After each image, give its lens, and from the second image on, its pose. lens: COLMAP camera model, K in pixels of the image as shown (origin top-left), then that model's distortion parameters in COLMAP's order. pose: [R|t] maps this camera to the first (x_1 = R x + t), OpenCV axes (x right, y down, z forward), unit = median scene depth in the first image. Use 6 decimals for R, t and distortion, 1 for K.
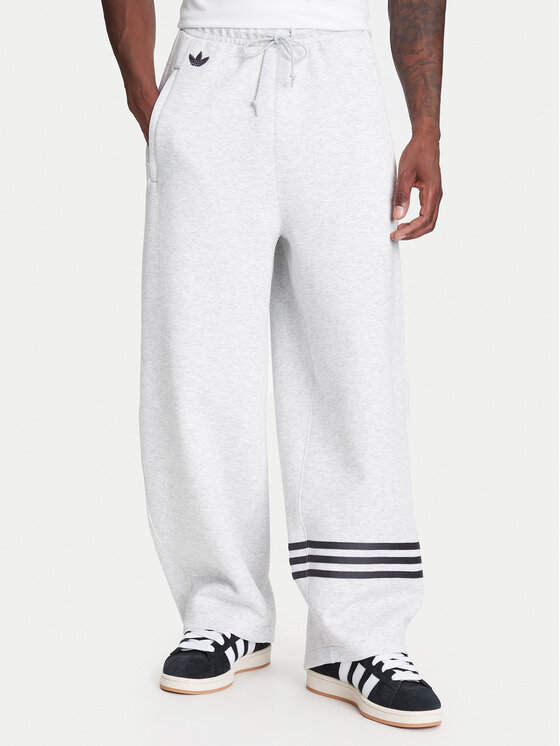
lens RADIAL K [[1994.0, 0, 279.3], [0, 1994.0, 375.5], [0, 0, 1]] dist [0.172547, 0.000000]
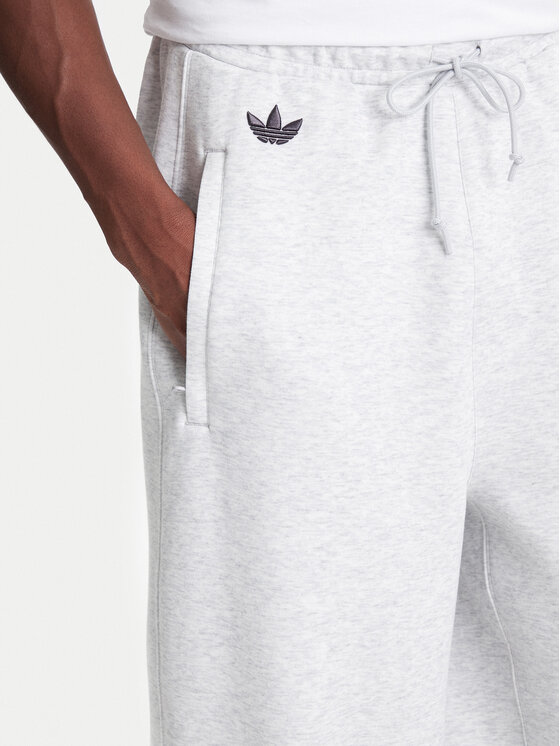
lens RADIAL K [[1994.0, 0, 281.6], [0, 1994.0, 368.9], [0, 0, 1]] dist [0.172547, 0.000000]
pose [[0.966582, -0.098907, 0.236510, -0.144337], [0.082947, 0.993611, 0.076527, -0.139591], [-0.242568, -0.054352, 0.968611, 0.591324]]
